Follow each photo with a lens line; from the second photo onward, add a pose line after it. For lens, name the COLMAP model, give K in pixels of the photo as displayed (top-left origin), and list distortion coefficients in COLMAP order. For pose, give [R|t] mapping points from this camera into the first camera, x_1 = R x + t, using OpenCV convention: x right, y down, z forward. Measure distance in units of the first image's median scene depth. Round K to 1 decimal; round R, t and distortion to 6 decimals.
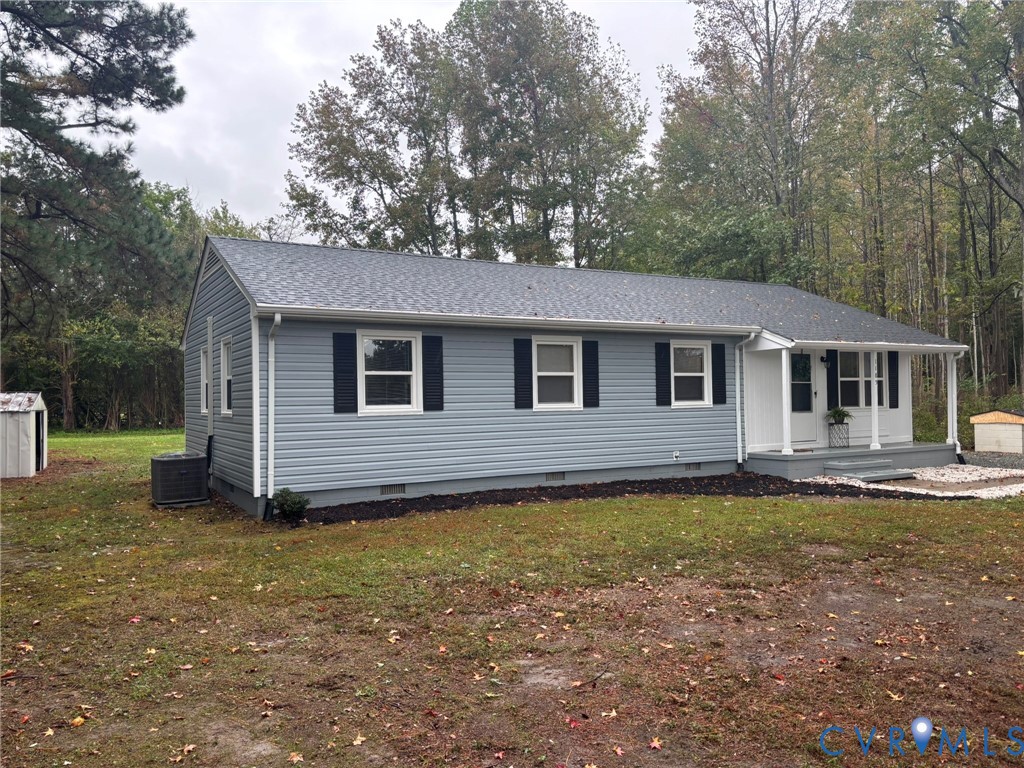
lens RADIAL K [[771.3, 0, 515.9], [0, 771.3, 376.6], [0, 0, 1]] dist [0.053430, -0.064194]
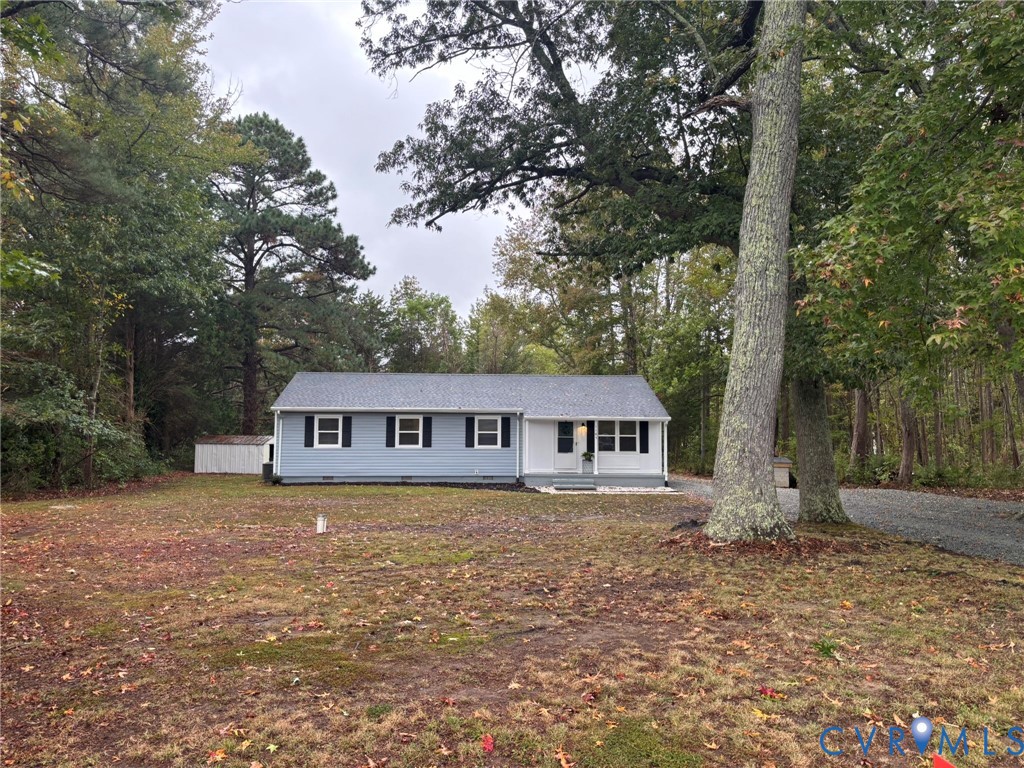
lens RADIAL K [[771.3, 0, 519.9], [0, 771.3, 385.1], [0, 0, 1]] dist [0.053430, -0.064194]
pose [[0.902757, -0.019191, -0.429722, 1.185989], [-0.006000, 0.998345, -0.057191, -0.011532], [0.430108, 0.054208, 0.901148, -0.805830]]
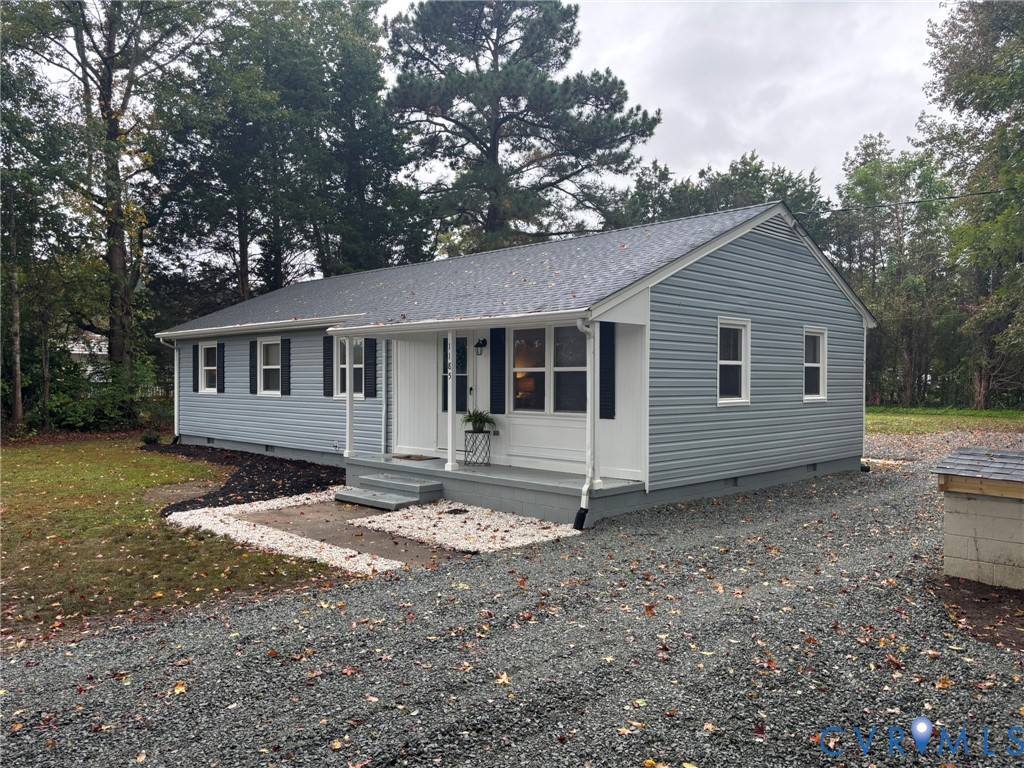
lens RADIAL K [[771.3, 0, 505.6], [0, 771.3, 386.4], [0, 0, 1]] dist [0.053430, -0.064194]
pose [[0.266932, 0.015956, -0.963583, 1.251868], [0.008984, 0.999778, 0.019044, 0.005989], [0.963673, -0.013740, 0.266730, 0.936470]]
